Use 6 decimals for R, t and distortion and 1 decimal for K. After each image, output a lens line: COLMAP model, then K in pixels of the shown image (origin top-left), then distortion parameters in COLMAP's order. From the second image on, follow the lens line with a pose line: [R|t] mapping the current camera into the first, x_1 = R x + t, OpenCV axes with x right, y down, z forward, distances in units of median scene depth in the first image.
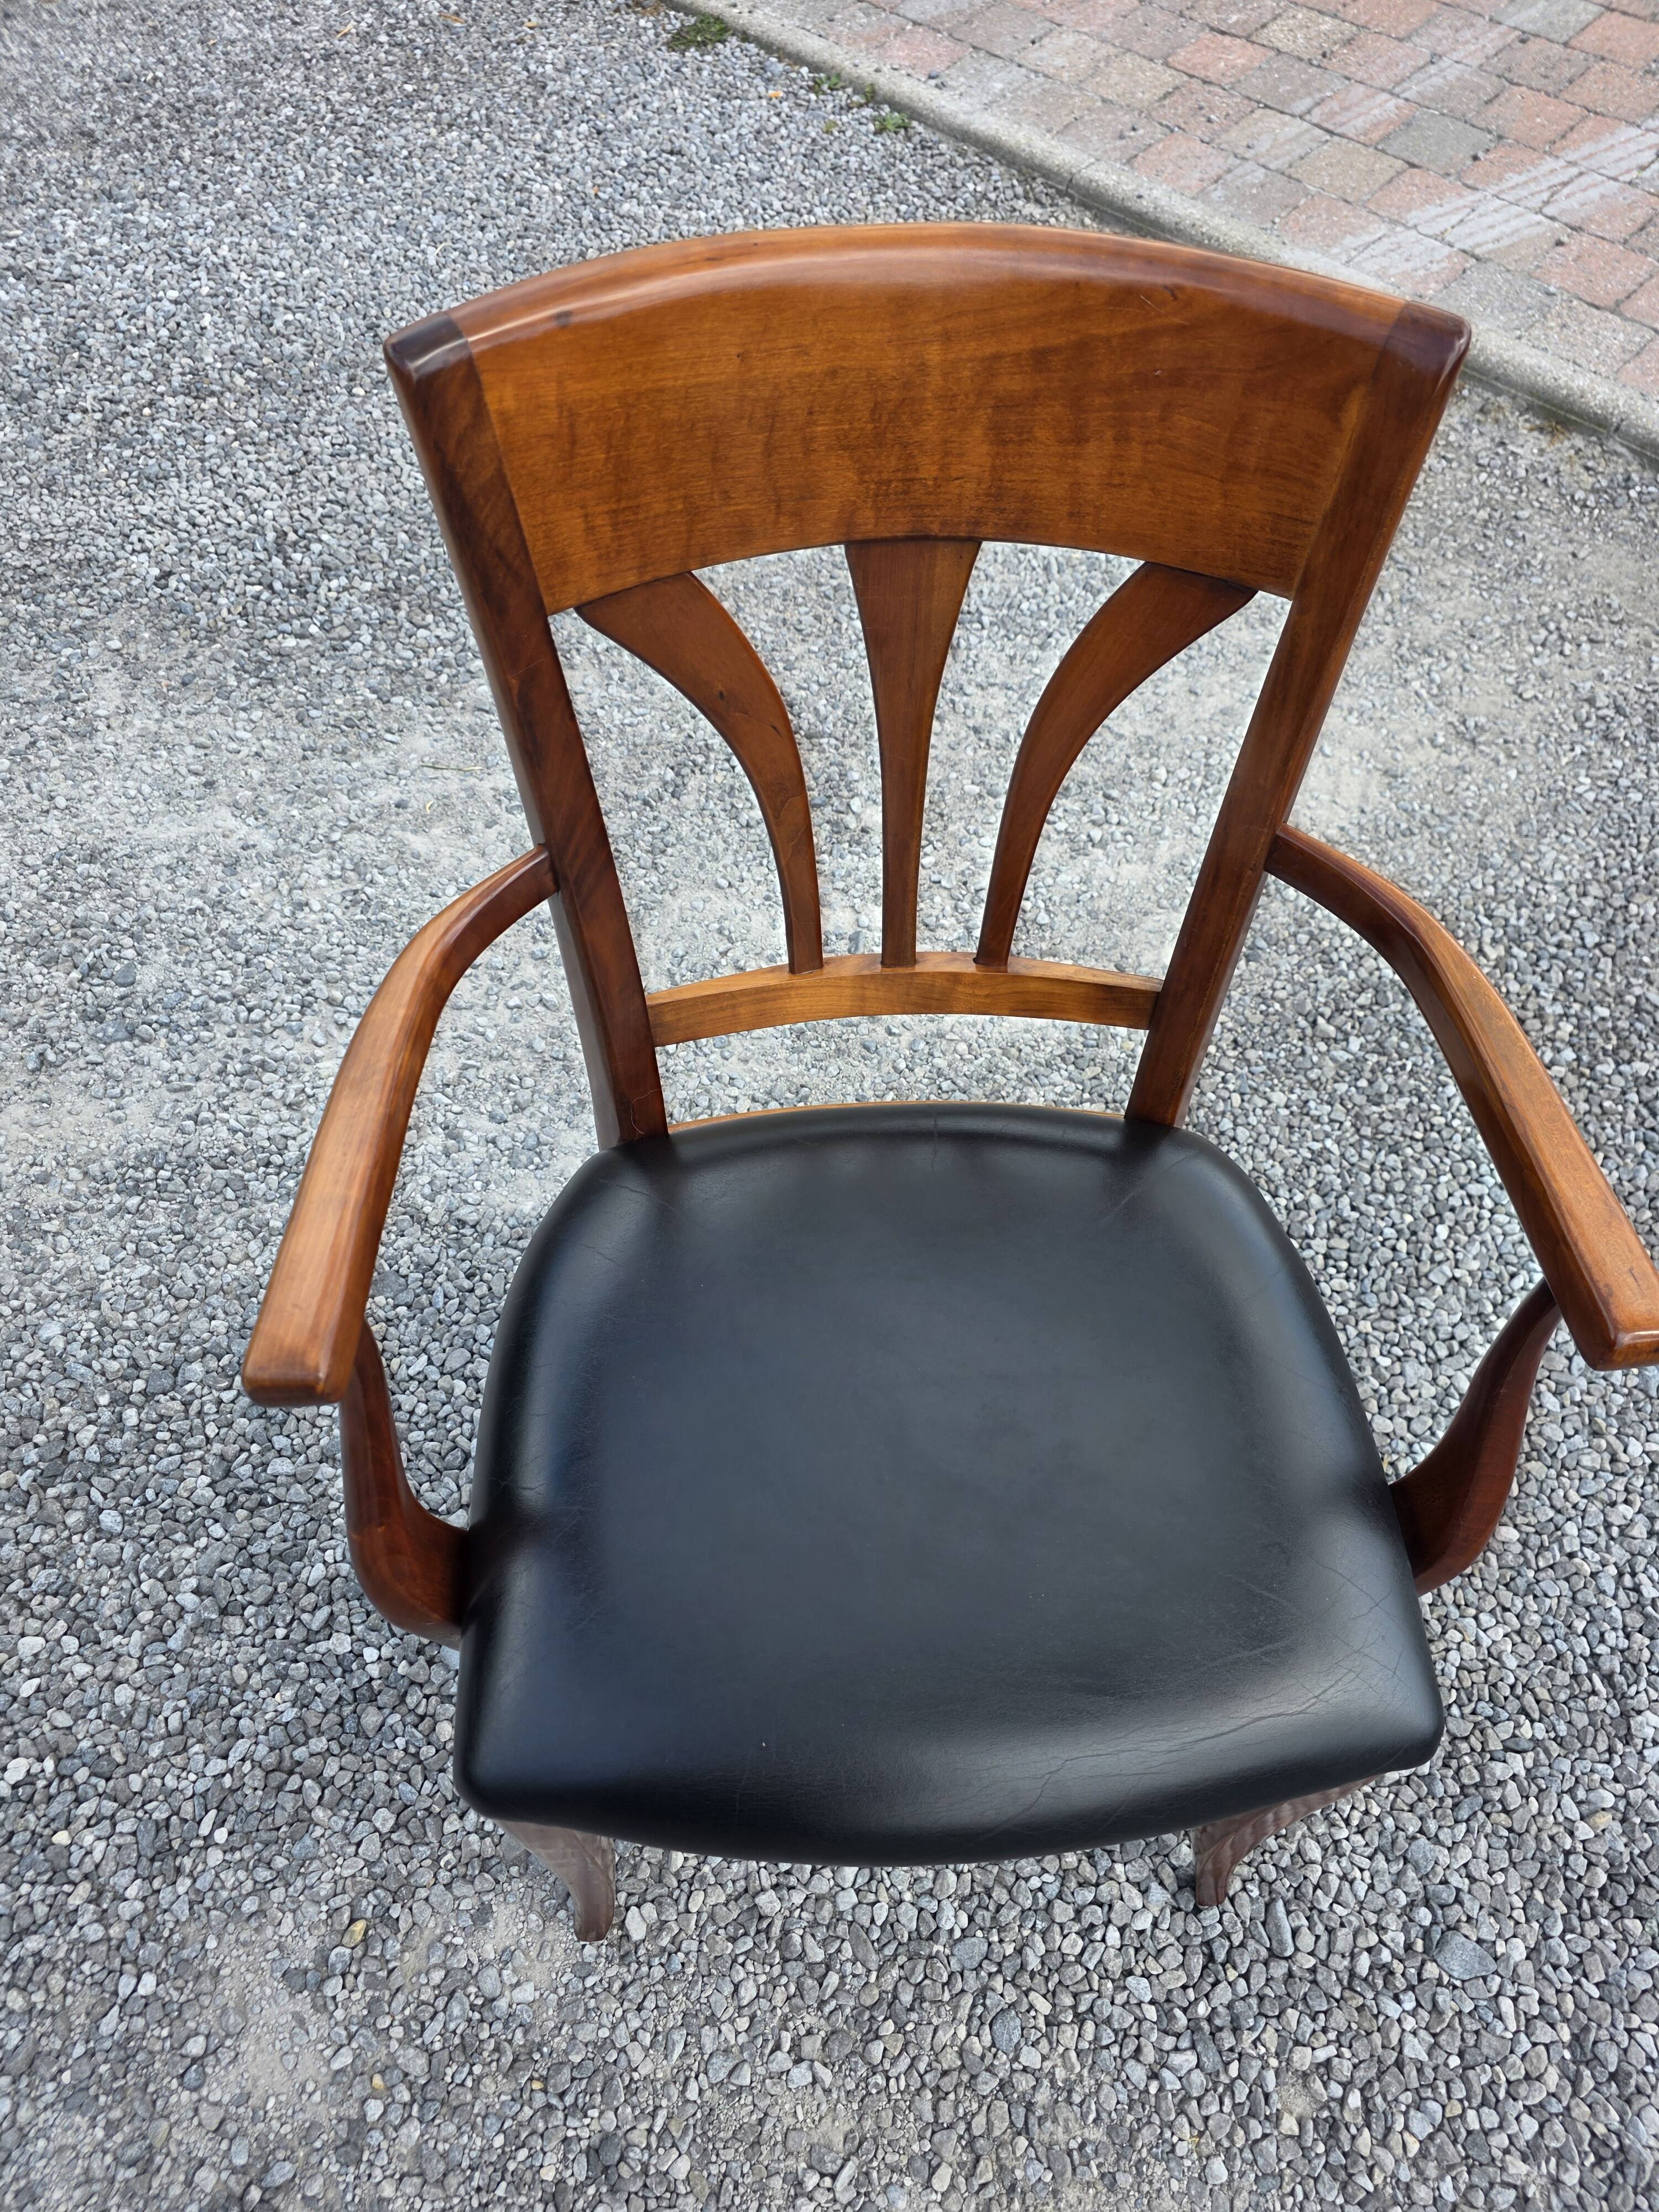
lens RADIAL K [[1525.9, 0, 860.9], [0, 1525.9, 1103.5], [0, 0, 1]] dist [0.042182, -0.032740]
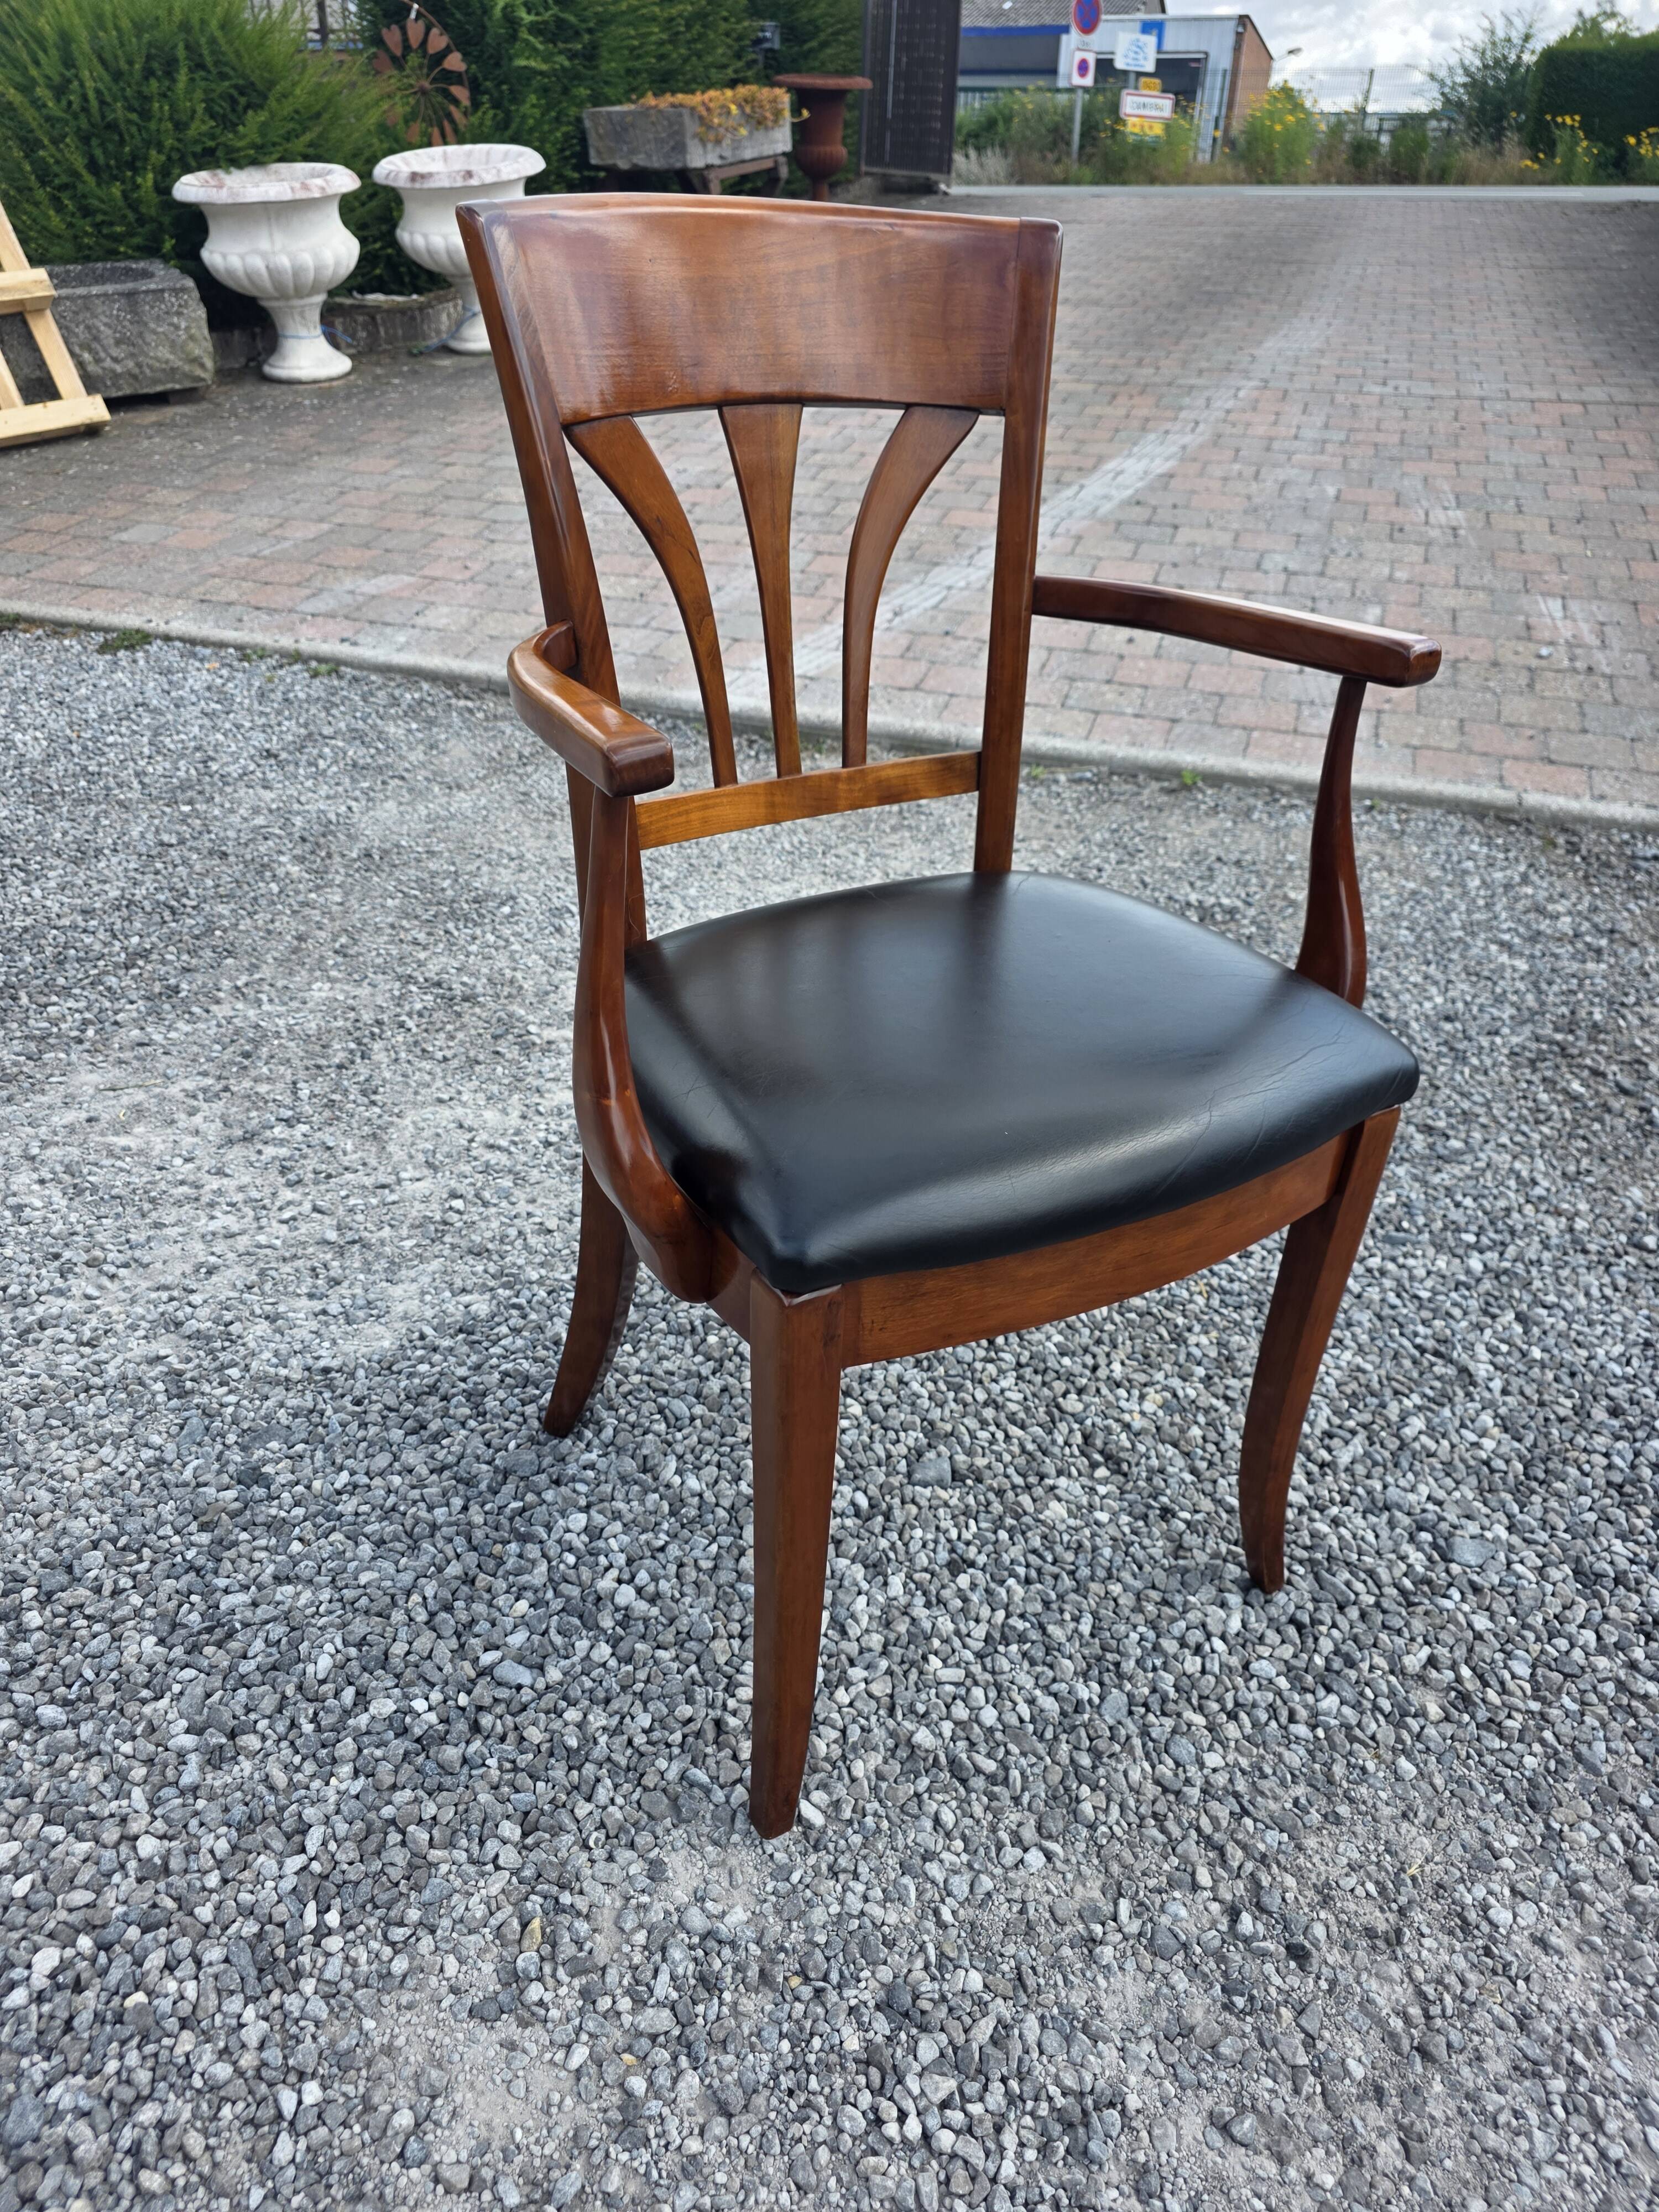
lens RADIAL K [[1518.6, 0, 828.0], [0, 1518.6, 1115.1], [0, 0, 1]] dist [0.048512, -0.048767]
pose [[0.893893, -0.226164, 0.387047, -0.408705], [0.358975, 0.878278, -0.315855, 0.462865], [-0.268500, 0.421280, 0.866274, 0.005748]]
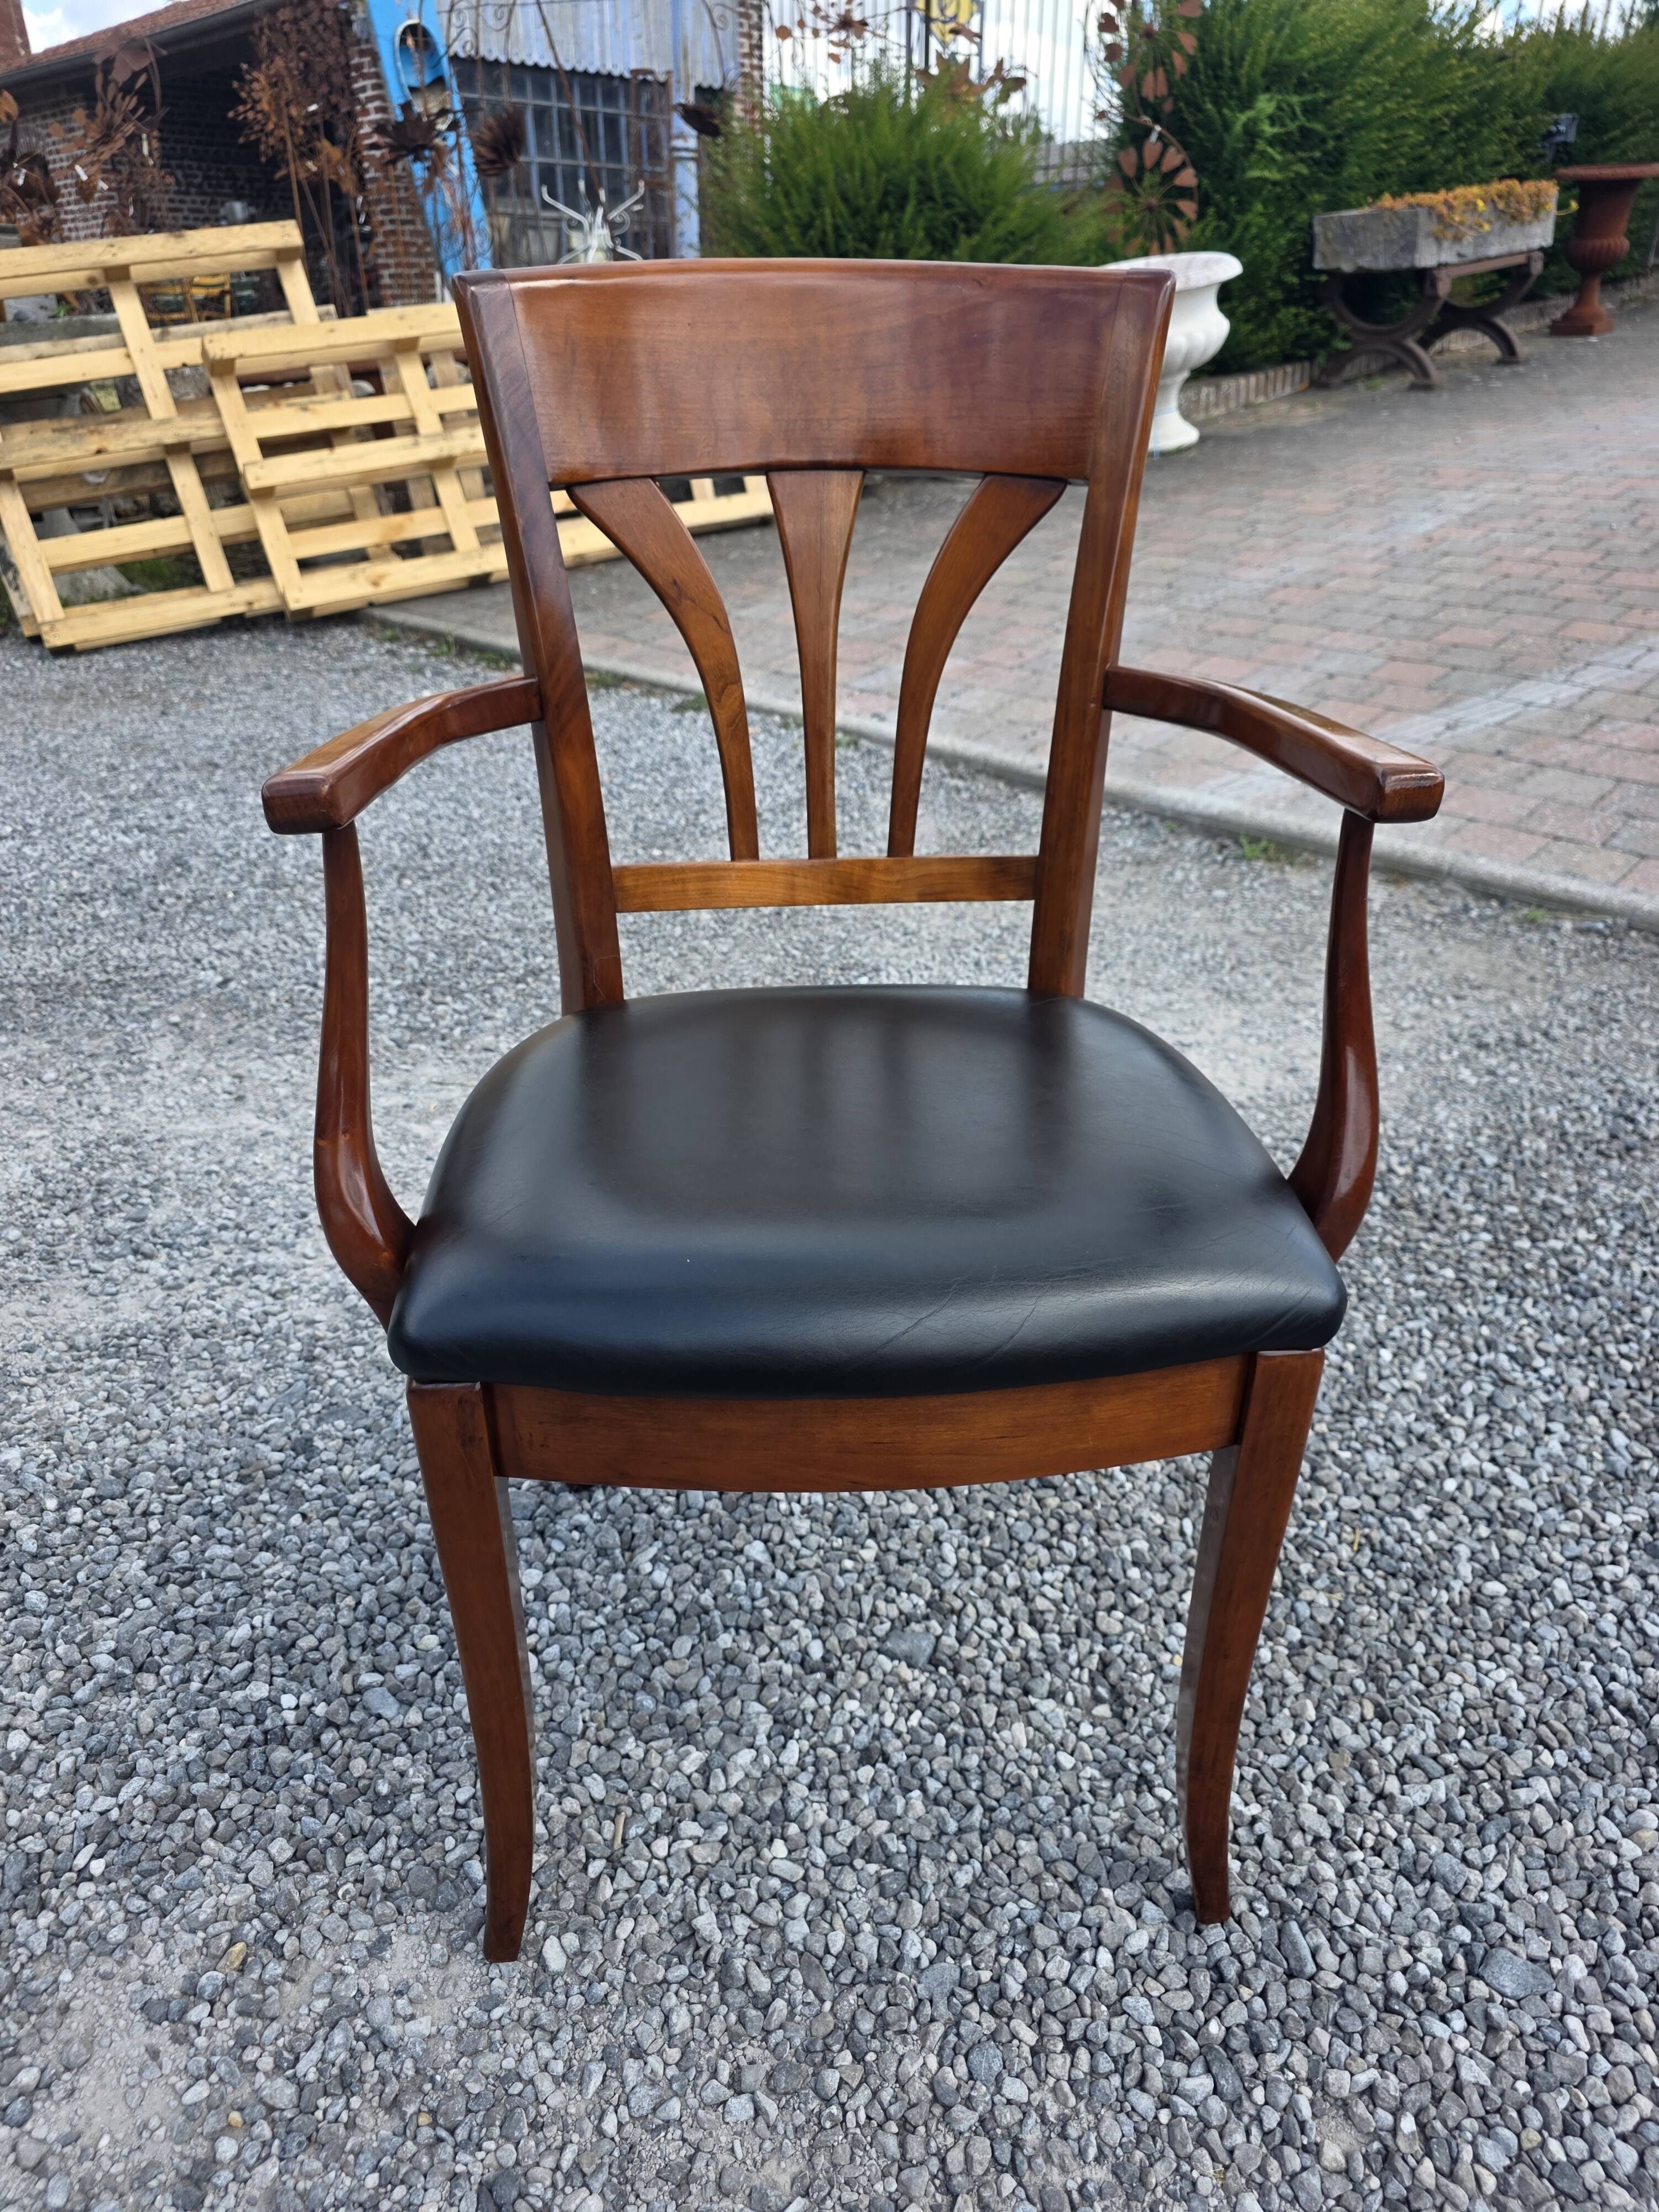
lens RADIAL K [[1542.3, 0, 838.7], [0, 1542.3, 1097.9], [0, 0, 1]] dist [0.035034, -0.023252]
pose [[0.999627, -0.026864, -0.004851, 0.032111], [0.021635, 0.888005, -0.459325, 0.517014], [0.016647, 0.459049, 0.888255, -0.000255]]
